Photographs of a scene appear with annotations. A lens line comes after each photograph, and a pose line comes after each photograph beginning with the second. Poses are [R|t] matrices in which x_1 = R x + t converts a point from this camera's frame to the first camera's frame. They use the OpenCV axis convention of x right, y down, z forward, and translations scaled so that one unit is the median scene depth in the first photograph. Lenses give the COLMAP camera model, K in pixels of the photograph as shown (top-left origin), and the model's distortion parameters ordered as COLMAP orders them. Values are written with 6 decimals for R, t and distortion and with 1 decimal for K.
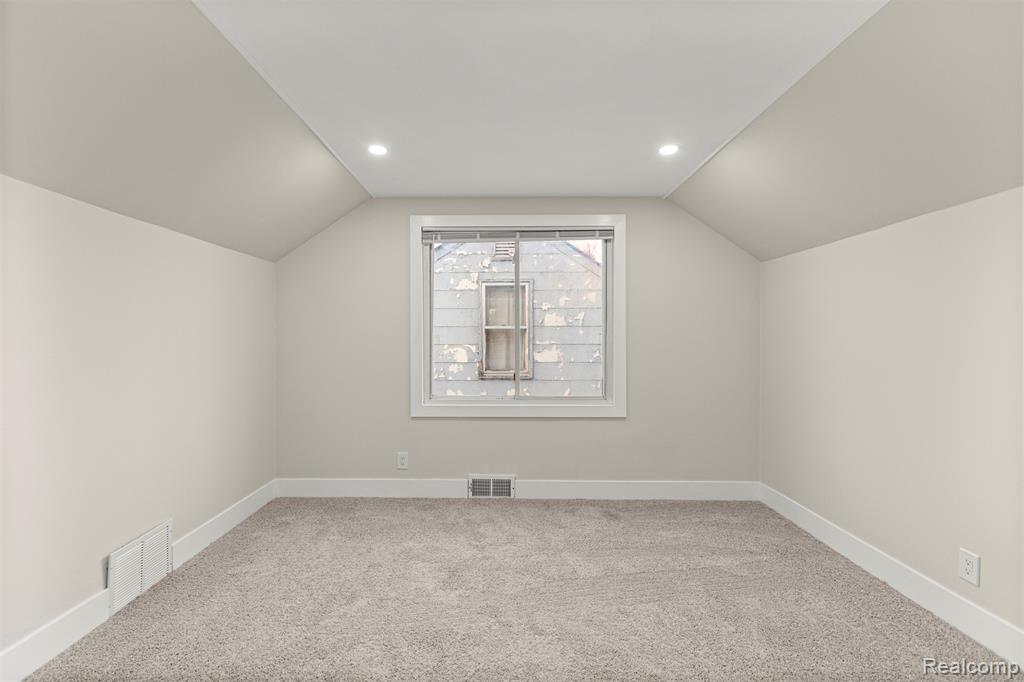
lens RADIAL K [[472.6, 0, 525.8], [0, 472.6, 335.6], [0, 0, 1]] dist [0.006043, -0.003842]
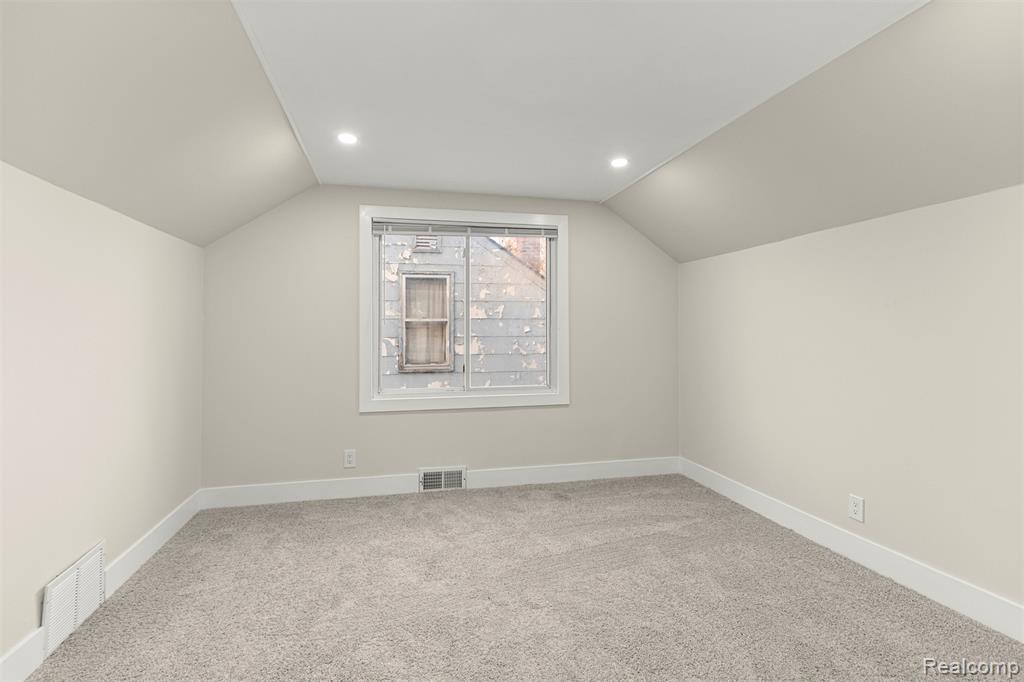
lens RADIAL K [[472.6, 0, 532.2], [0, 472.6, 318.4], [0, 0, 1]] dist [0.006043, -0.003842]
pose [[0.971025, 0.002732, 0.238963, -0.135065], [0.002242, 0.999787, -0.020540, 0.000176], [-0.238968, 0.020480, 0.970811, -0.026443]]
